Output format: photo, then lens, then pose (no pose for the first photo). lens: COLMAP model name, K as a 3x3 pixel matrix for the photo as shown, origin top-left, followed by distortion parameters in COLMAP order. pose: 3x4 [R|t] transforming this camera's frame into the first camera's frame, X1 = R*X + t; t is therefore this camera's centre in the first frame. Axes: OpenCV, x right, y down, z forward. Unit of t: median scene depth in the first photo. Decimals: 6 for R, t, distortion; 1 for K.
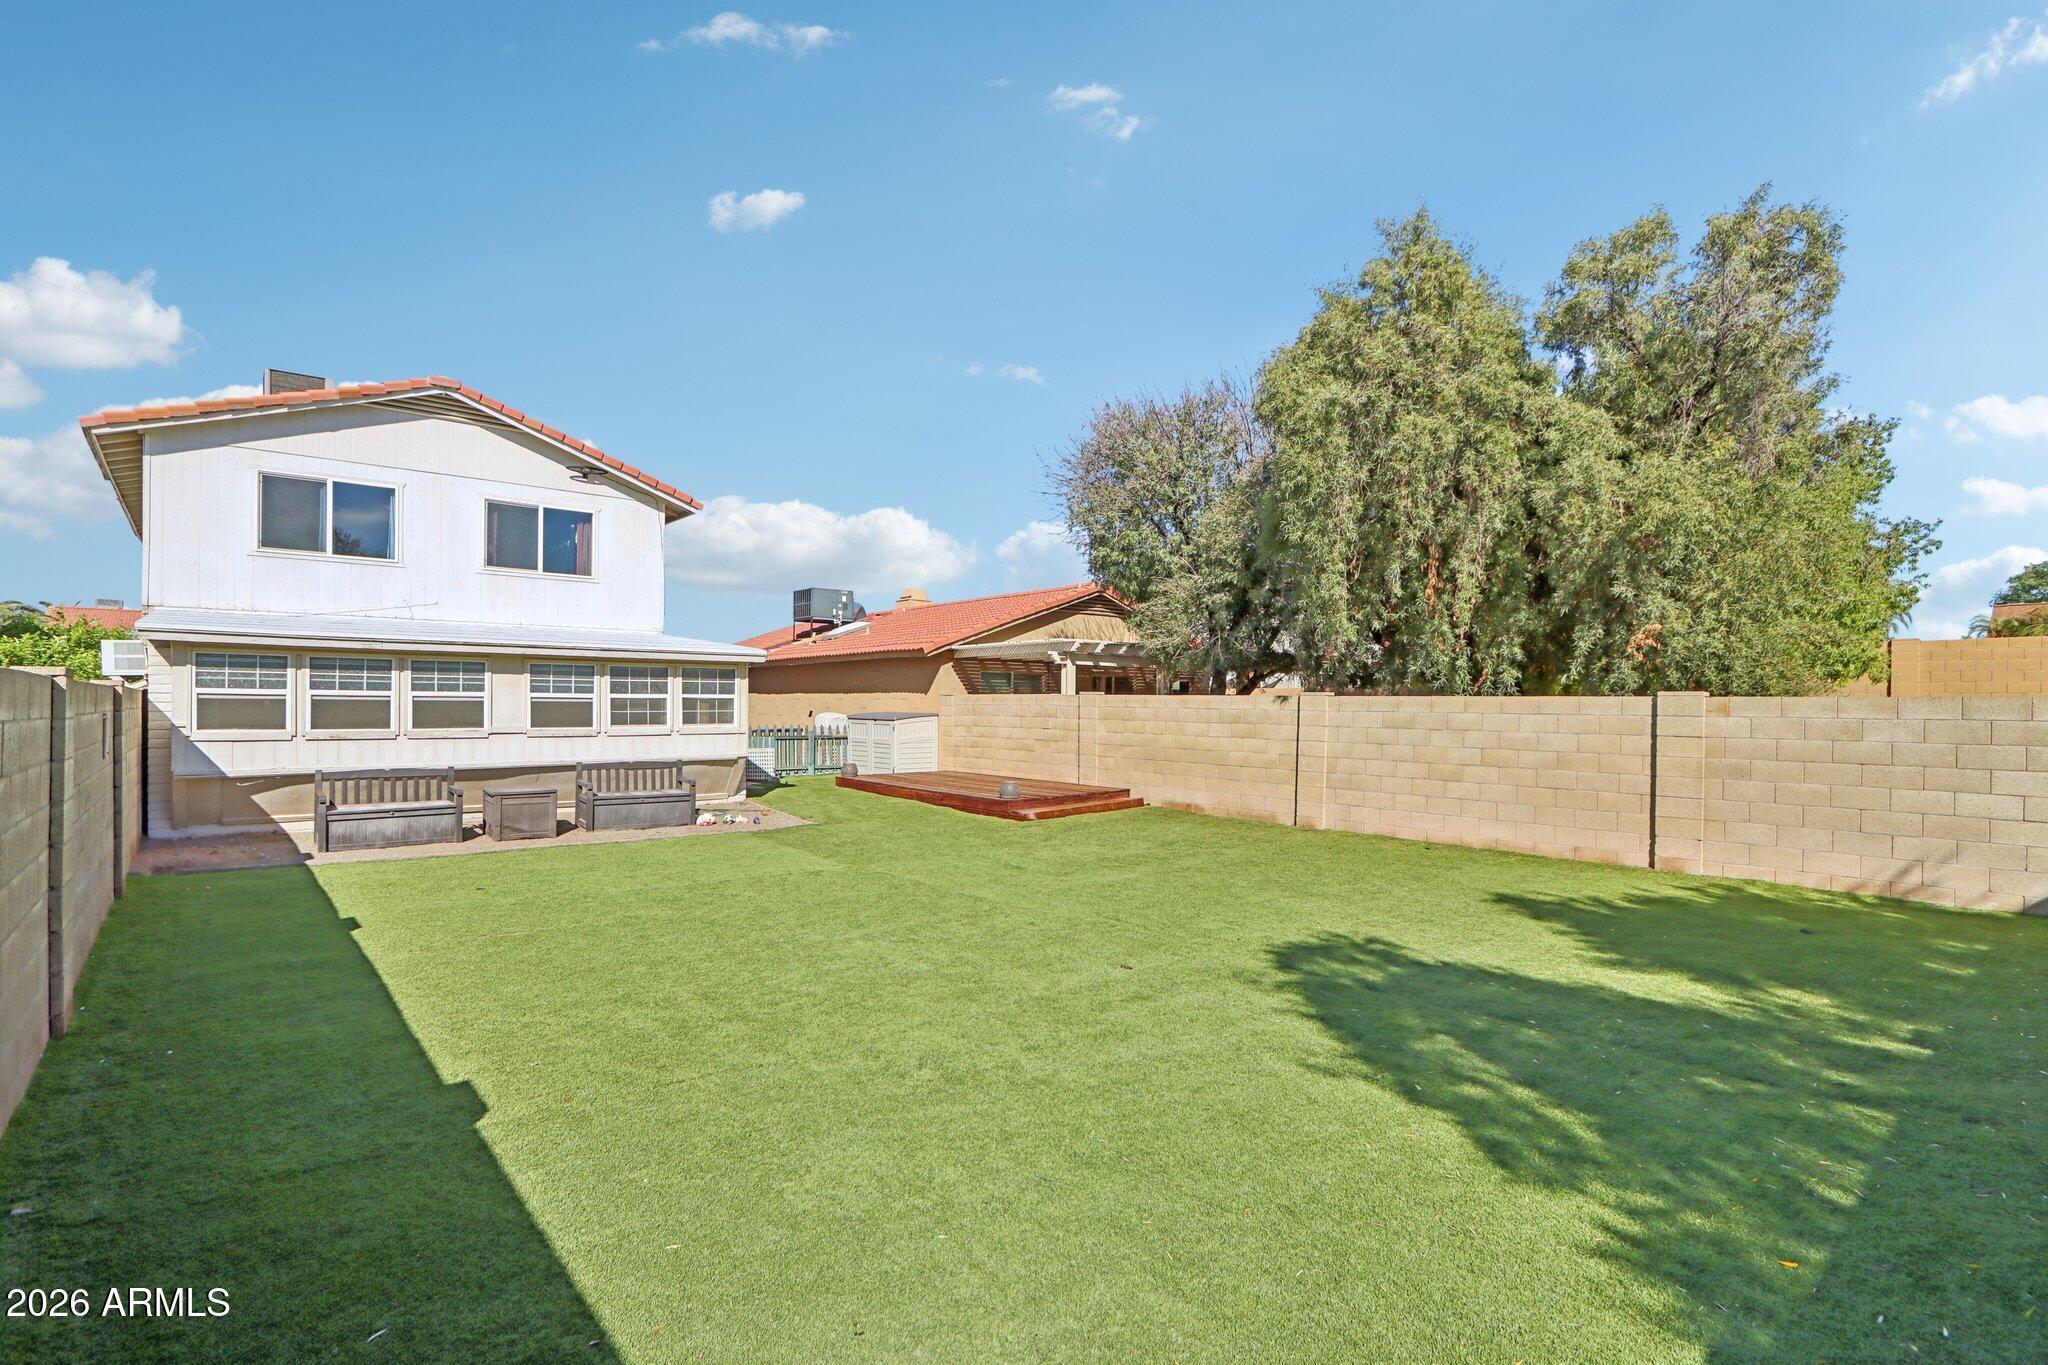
lens RADIAL K [[949.3, 0, 994.6], [0, 949.3, 694.3], [0, 0, 1]] dist [-0.021665, 0.000346]
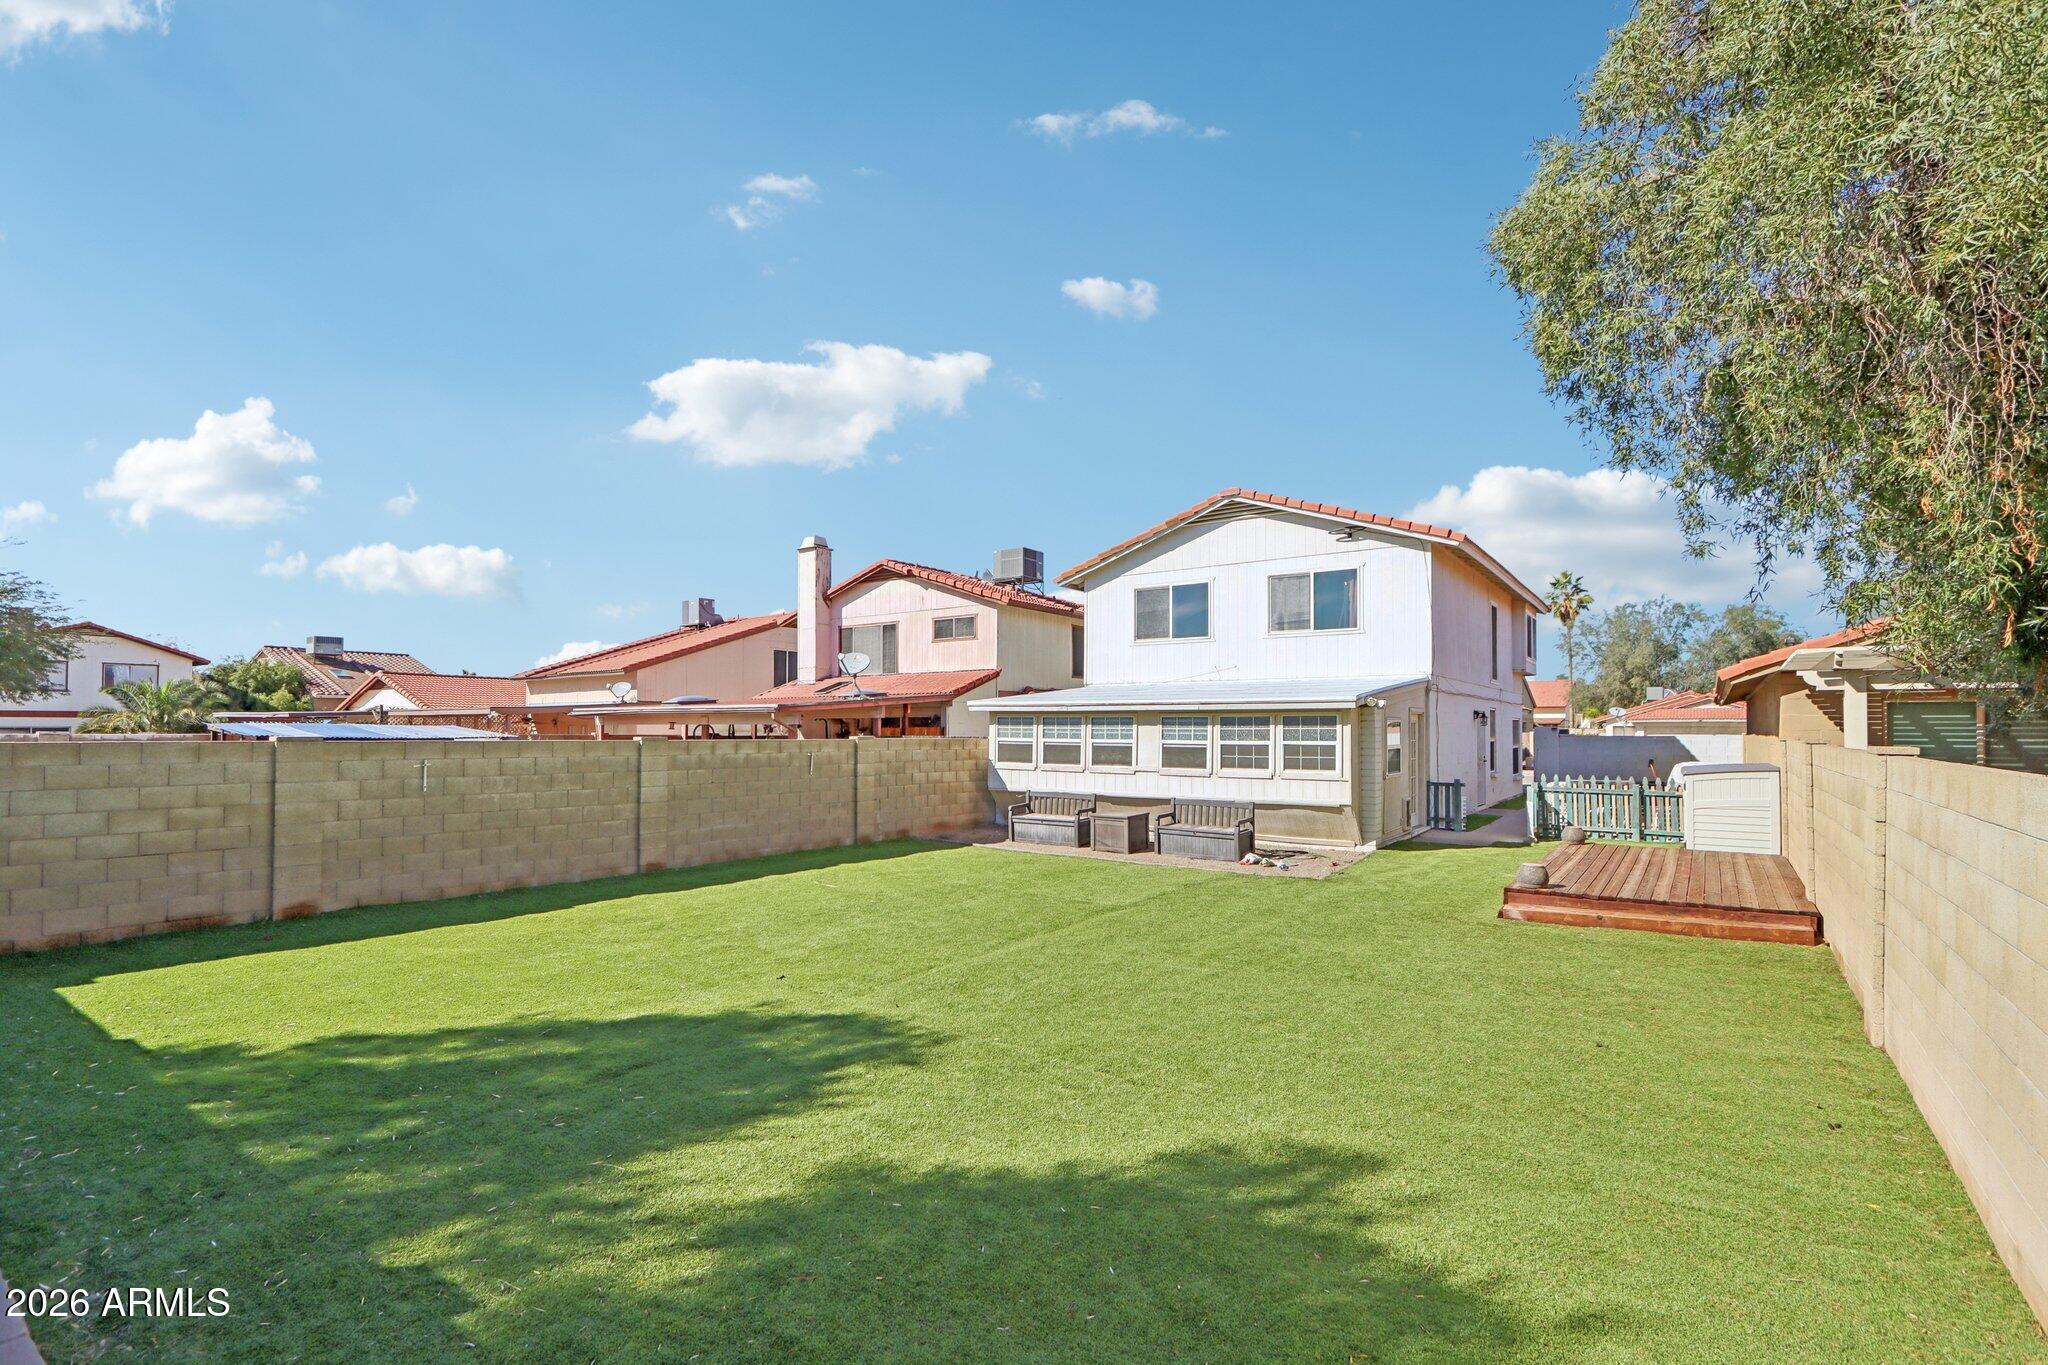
lens RADIAL K [[955.7, 0, 1010.9], [0, 955.7, 712.6], [0, 0, 1]] dist [-0.002429, 0.000158]
pose [[0.245590, -0.022209, -0.969119, 0.655199], [0.007580, 0.999751, -0.020990, -0.012146], [0.969344, -0.002191, 0.245697, 0.452526]]
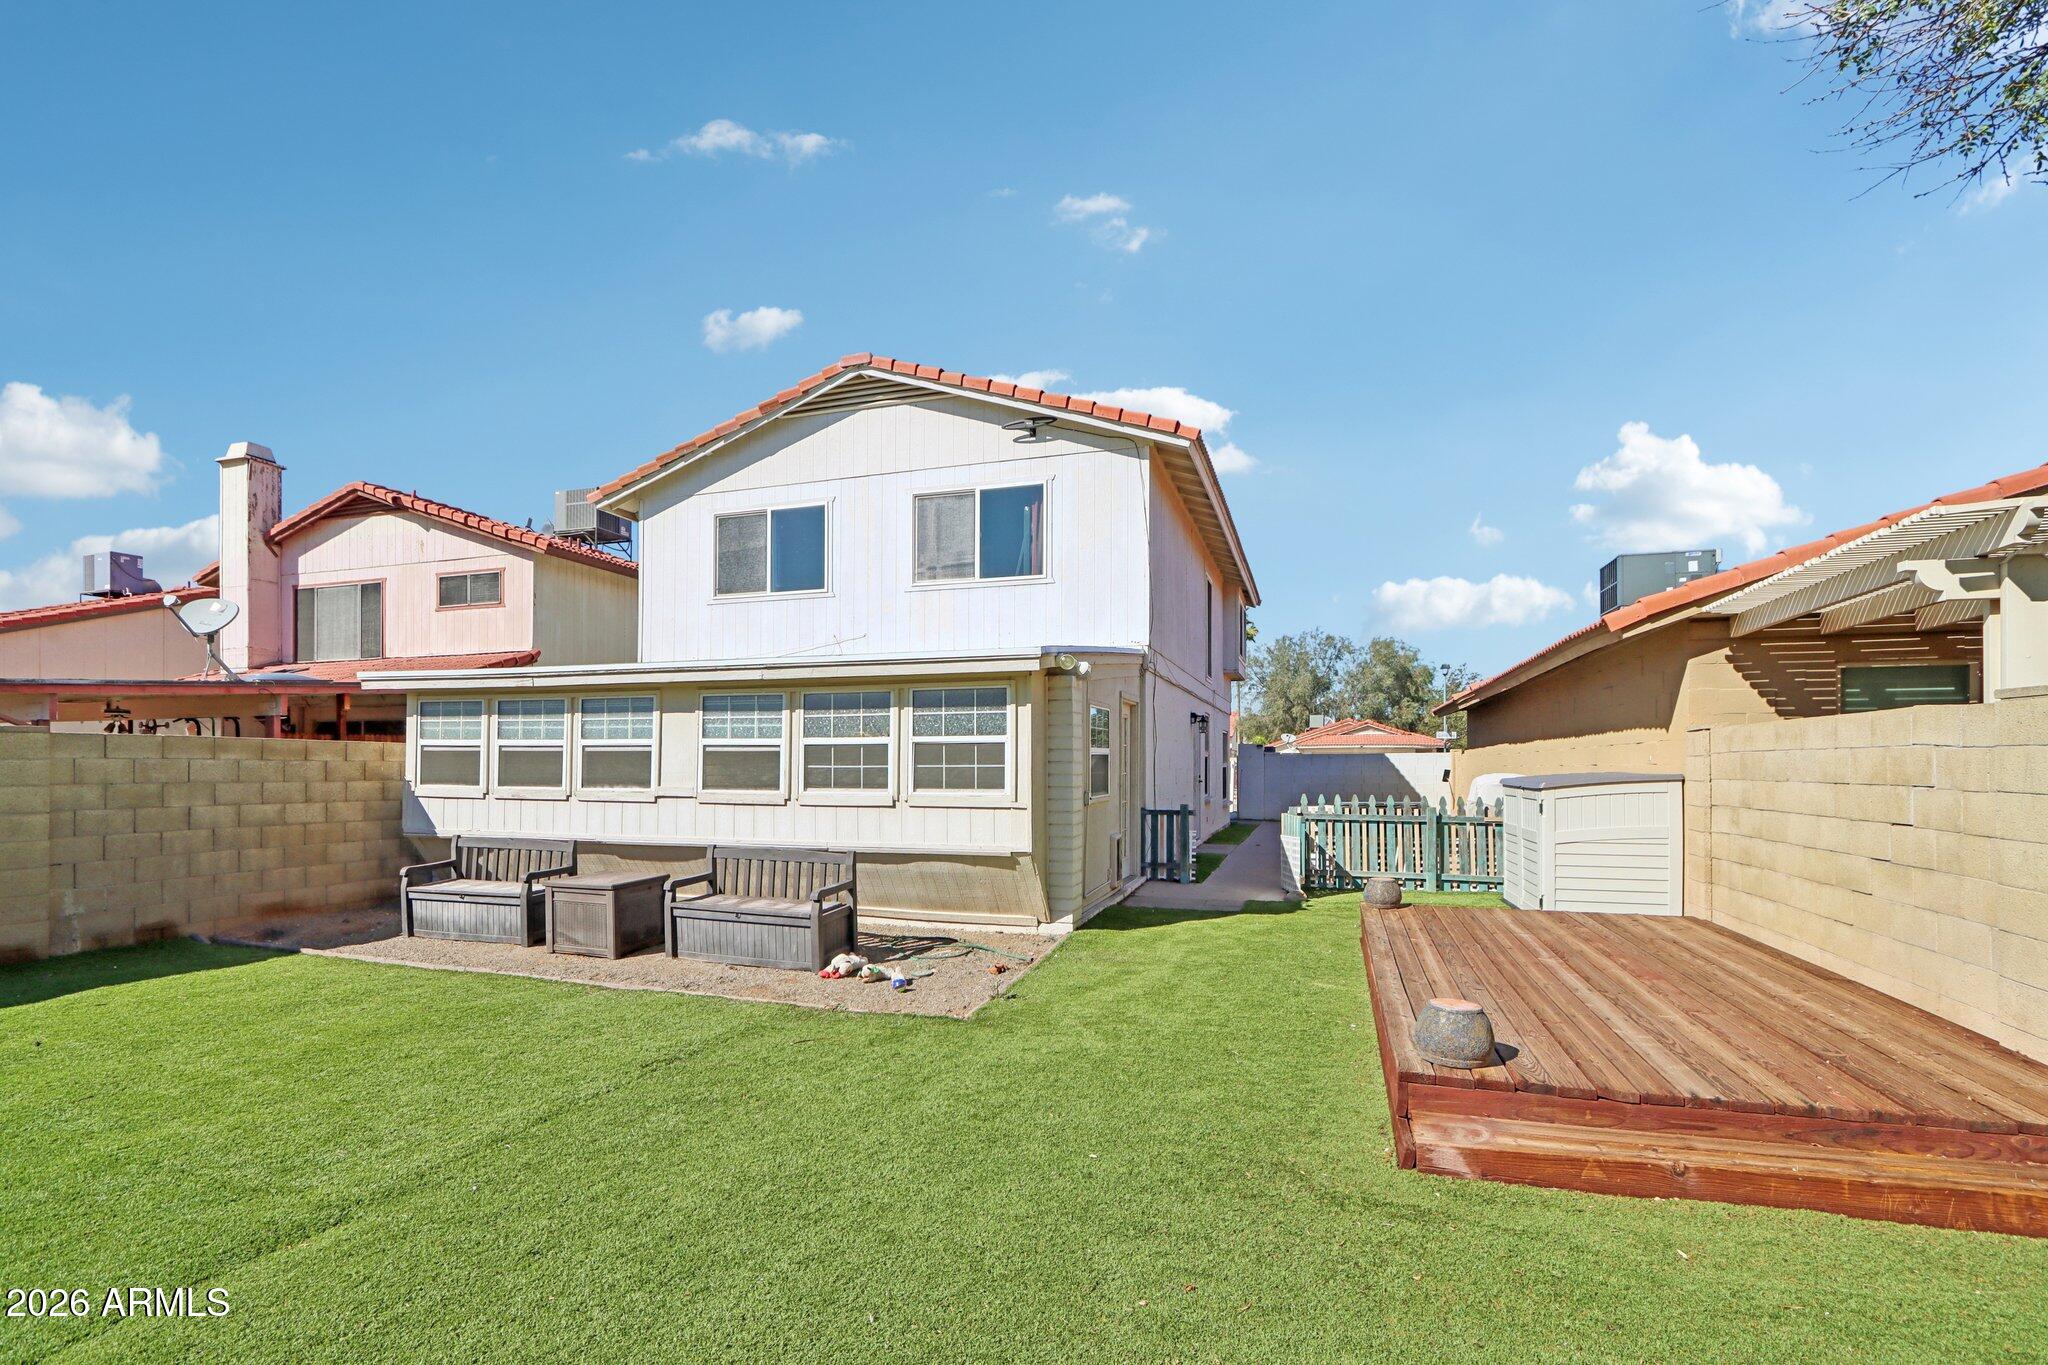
lens RADIAL K [[968.5, 0, 992.2], [0, 968.5, 761.2], [0, 0, 1]] dist [-0.016837, 0.000236]
pose [[0.518163, -0.007660, -0.855248, 0.204809], [0.009951, 0.999946, -0.002927, 0.017650], [0.855224, -0.006994, 0.518211, 0.756986]]
